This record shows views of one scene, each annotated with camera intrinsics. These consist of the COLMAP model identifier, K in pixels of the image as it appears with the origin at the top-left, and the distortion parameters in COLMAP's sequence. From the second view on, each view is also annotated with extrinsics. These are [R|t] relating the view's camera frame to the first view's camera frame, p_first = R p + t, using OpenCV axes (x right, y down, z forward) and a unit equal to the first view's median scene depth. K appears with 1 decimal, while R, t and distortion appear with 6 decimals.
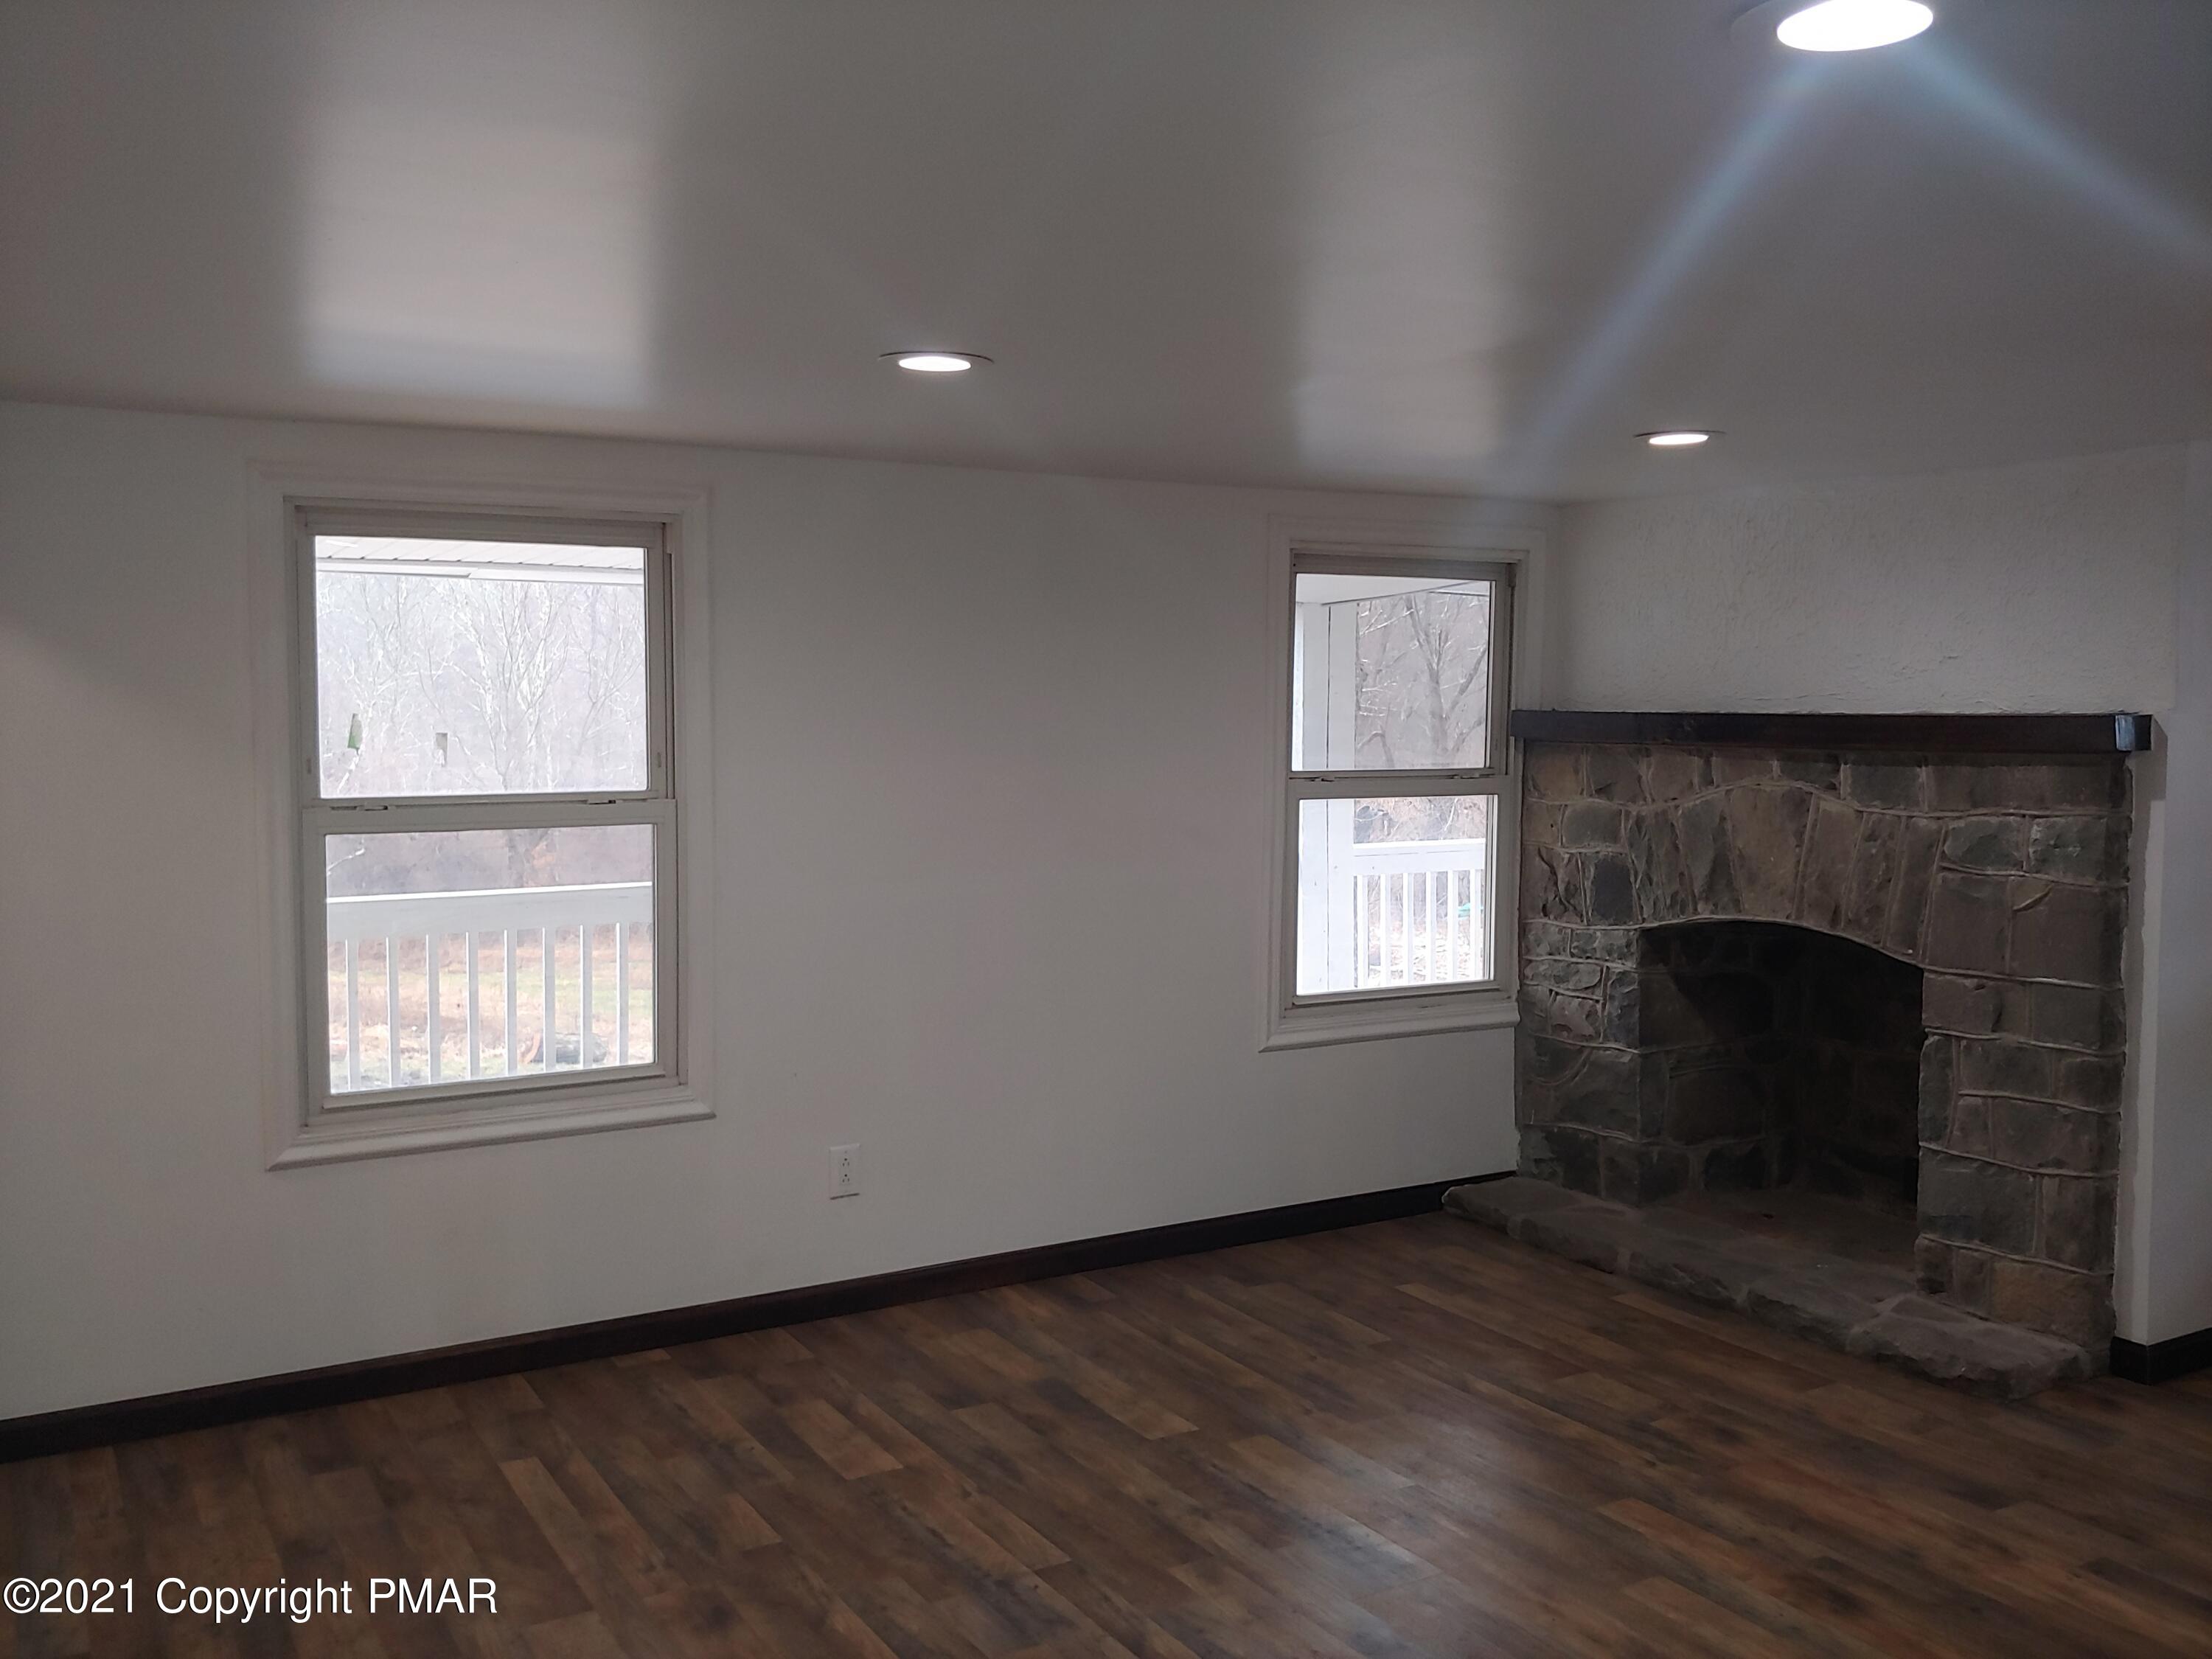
lens RADIAL K [[1946.2, 0, 1086.1], [0, 1946.2, 832.3], [0, 0, 1]] dist [0.002394, -0.010546]
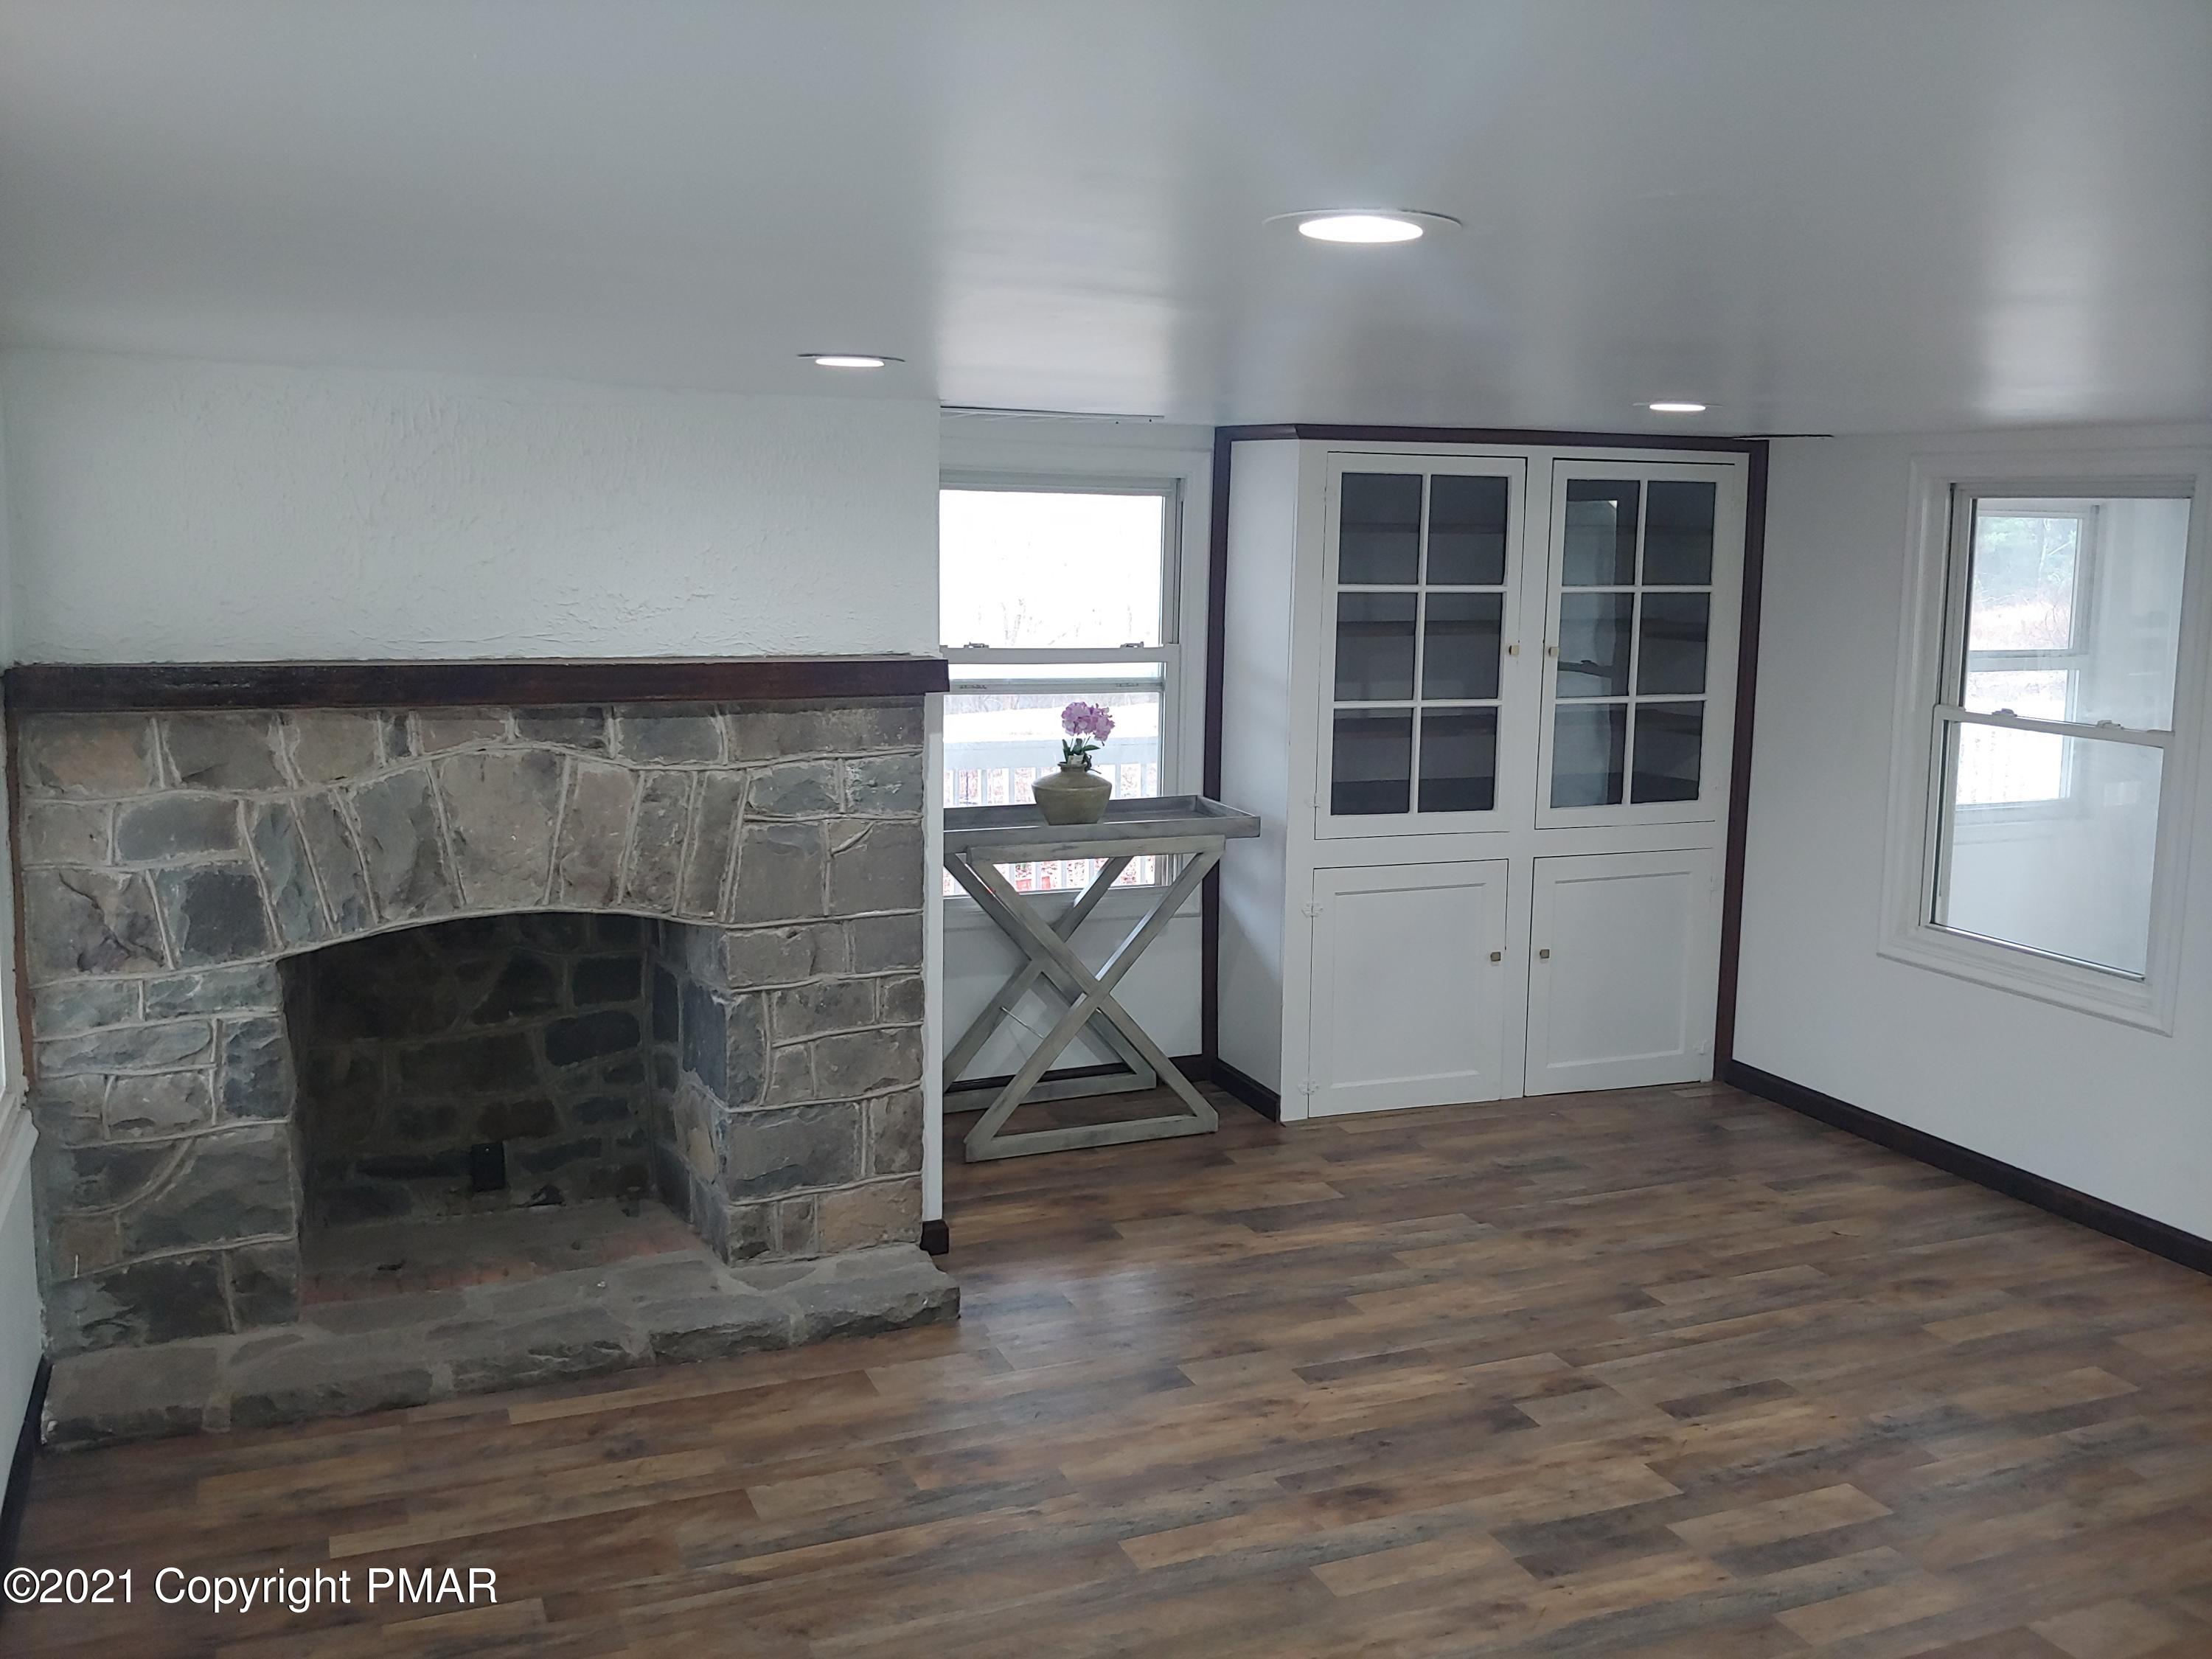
lens RADIAL K [[1946.2, 0, 1127.7], [0, 1946.2, 807.1], [0, 0, 1]] dist [0.002394, -0.010546]
pose [[0.114623, -0.136321, 0.984011, -0.445255], [0.053485, 0.989950, 0.130914, -0.096739], [-0.991968, 0.037624, 0.120762, 0.662348]]
